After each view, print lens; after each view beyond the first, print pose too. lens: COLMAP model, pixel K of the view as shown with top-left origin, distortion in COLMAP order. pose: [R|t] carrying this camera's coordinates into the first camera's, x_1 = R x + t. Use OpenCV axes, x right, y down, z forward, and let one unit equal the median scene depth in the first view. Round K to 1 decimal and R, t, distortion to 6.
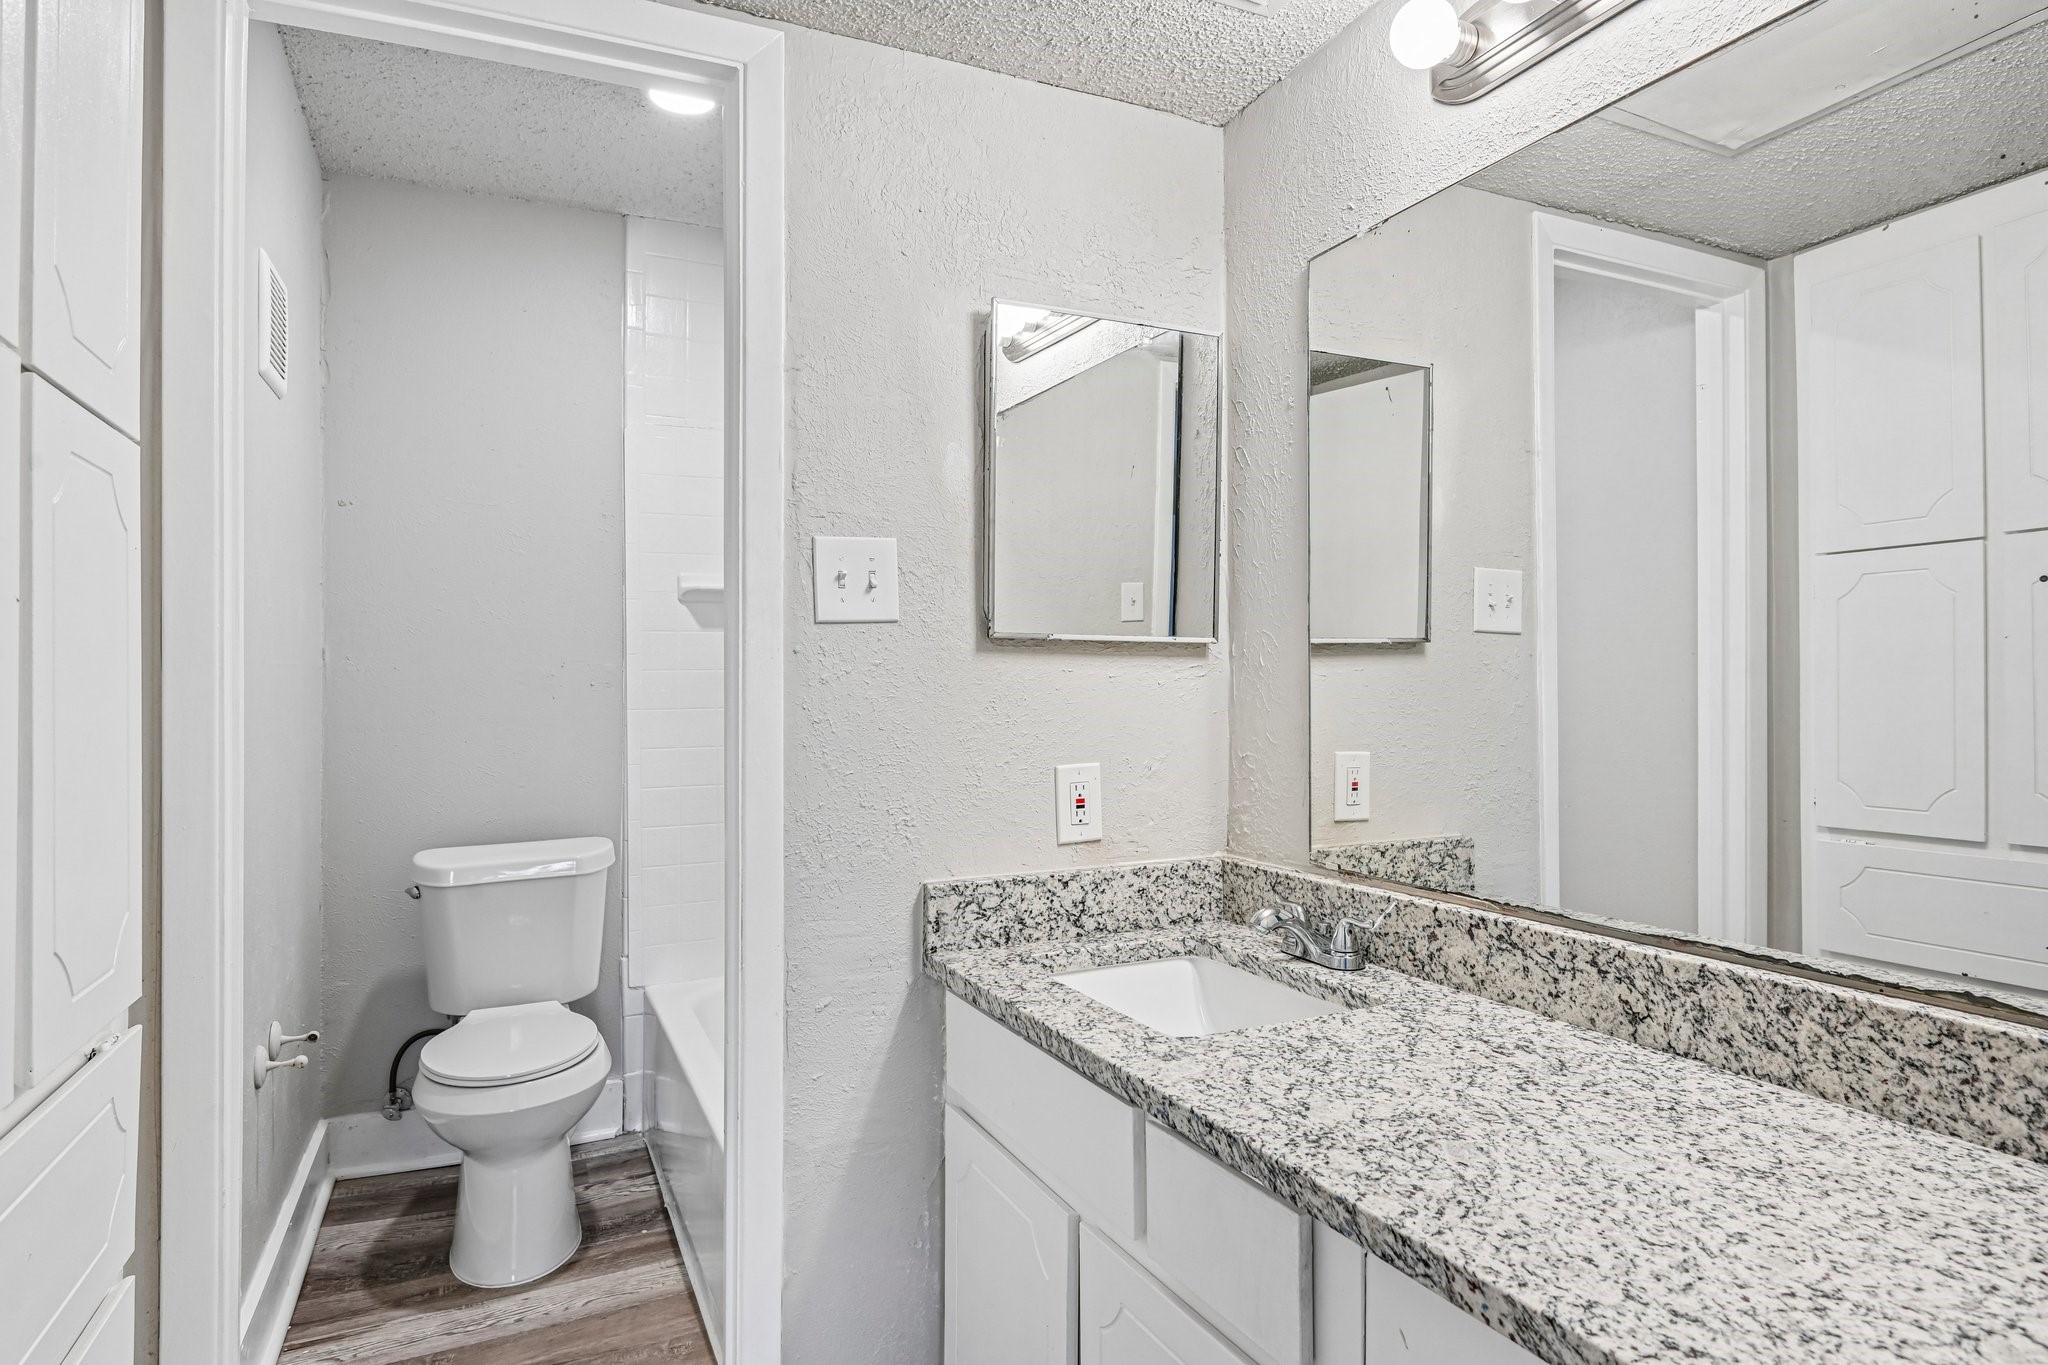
lens RADIAL K [[1146.4, 0, 1023.4], [0, 1146.4, 677.8], [0, 0, 1]] dist [-0.019222, -0.002913]
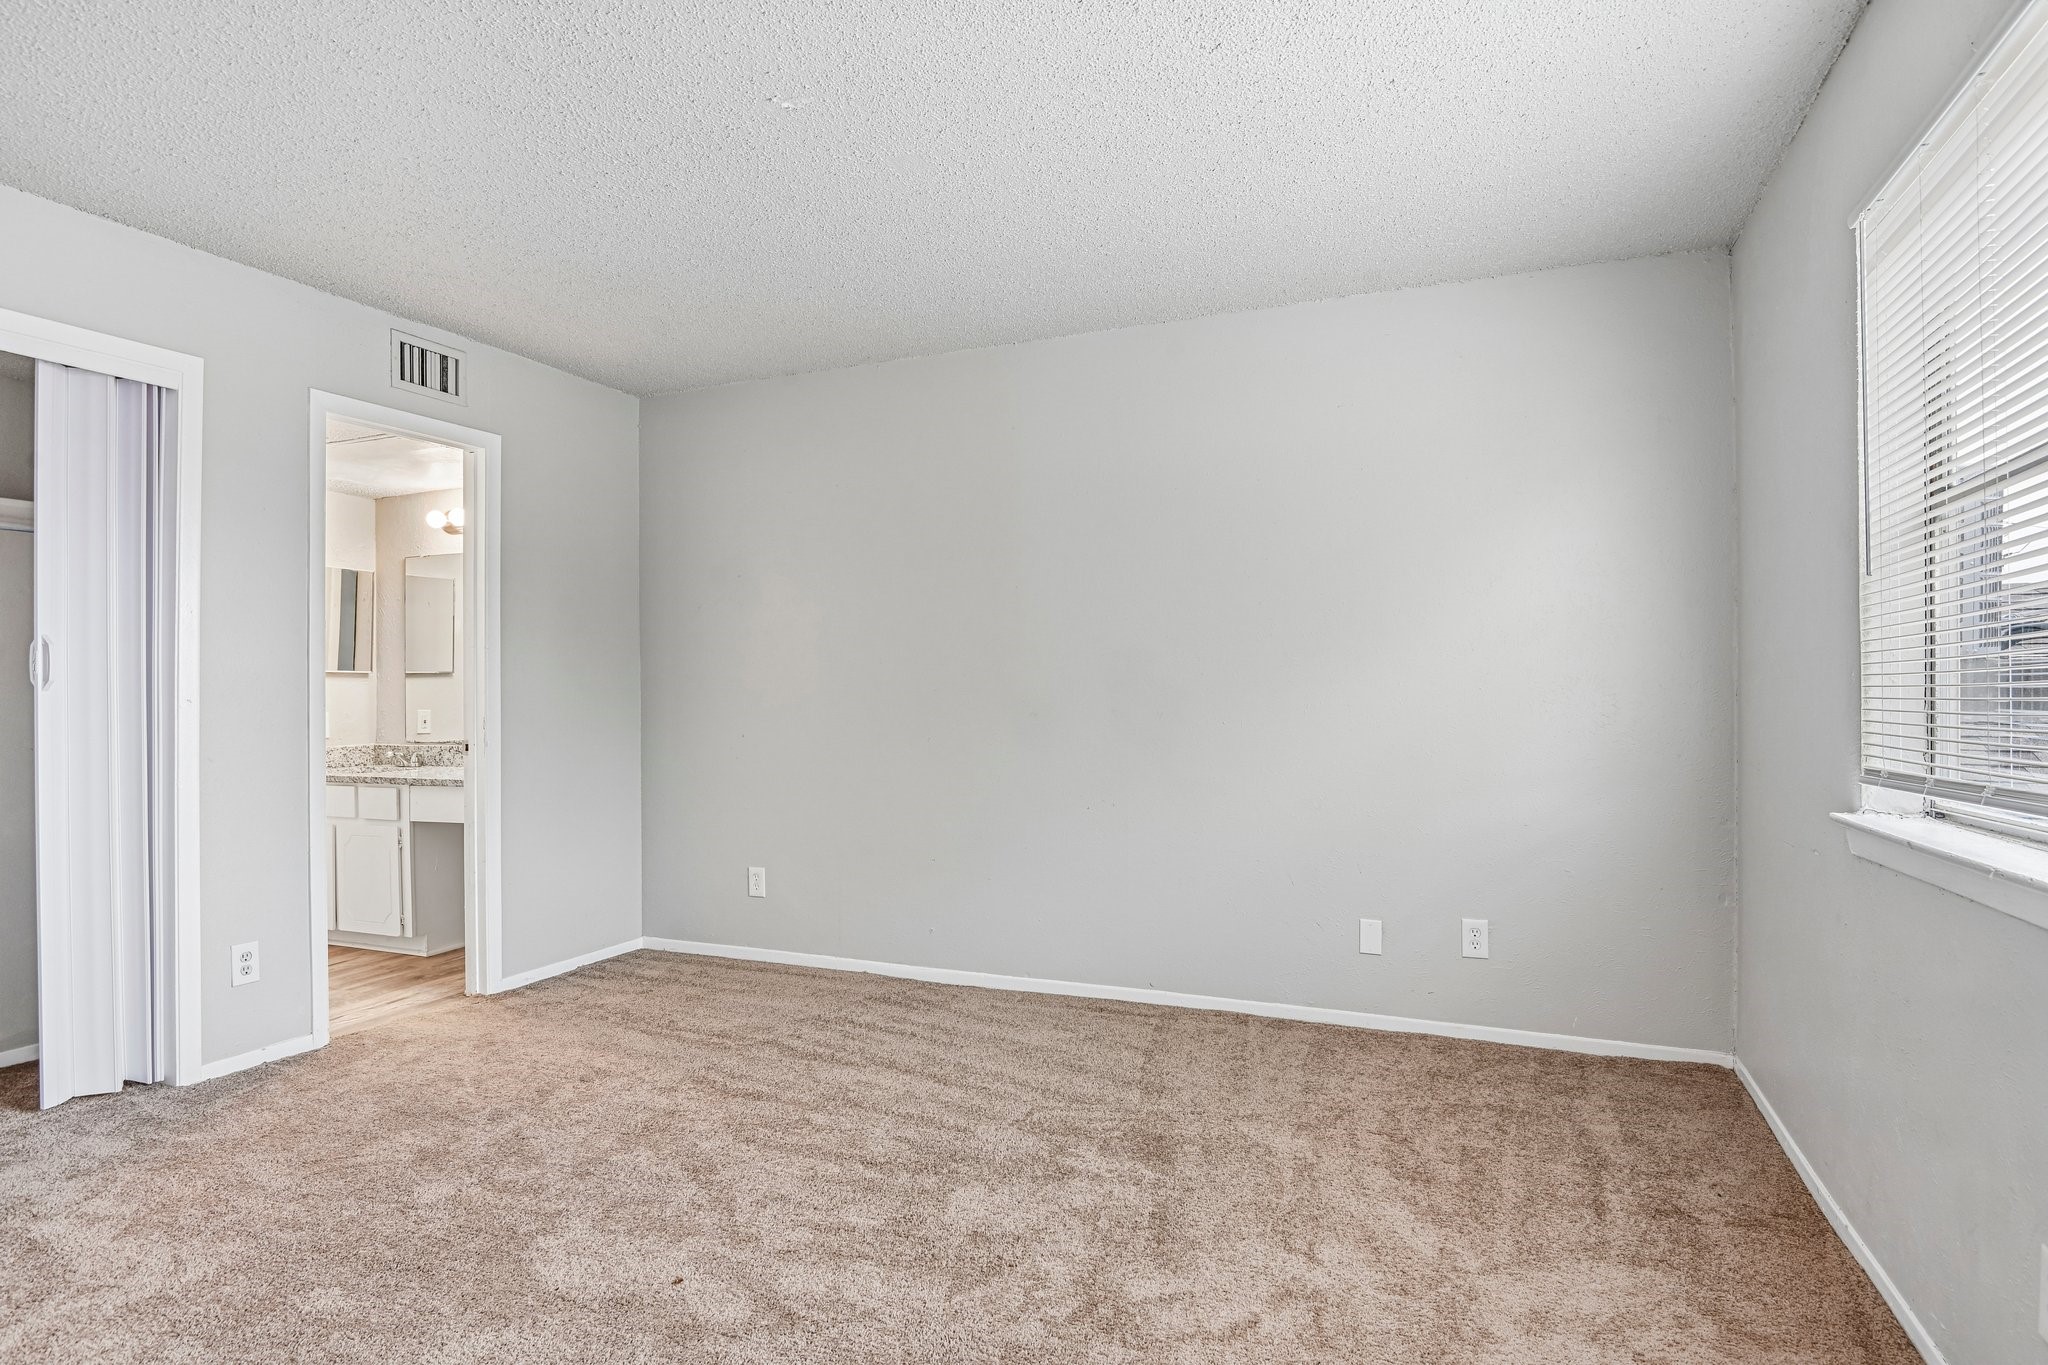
lens RADIAL K [[1057.1, 0, 1026.8], [0, 1057.1, 700.1], [0, 0, 1]] dist [-0.015512, -0.006738]
pose [[0.734444, -0.006934, 0.678634, -0.406041], [-0.001981, 0.999922, 0.012360, 0.002735], [-0.678666, -0.010422, 0.734373, -2.029331]]
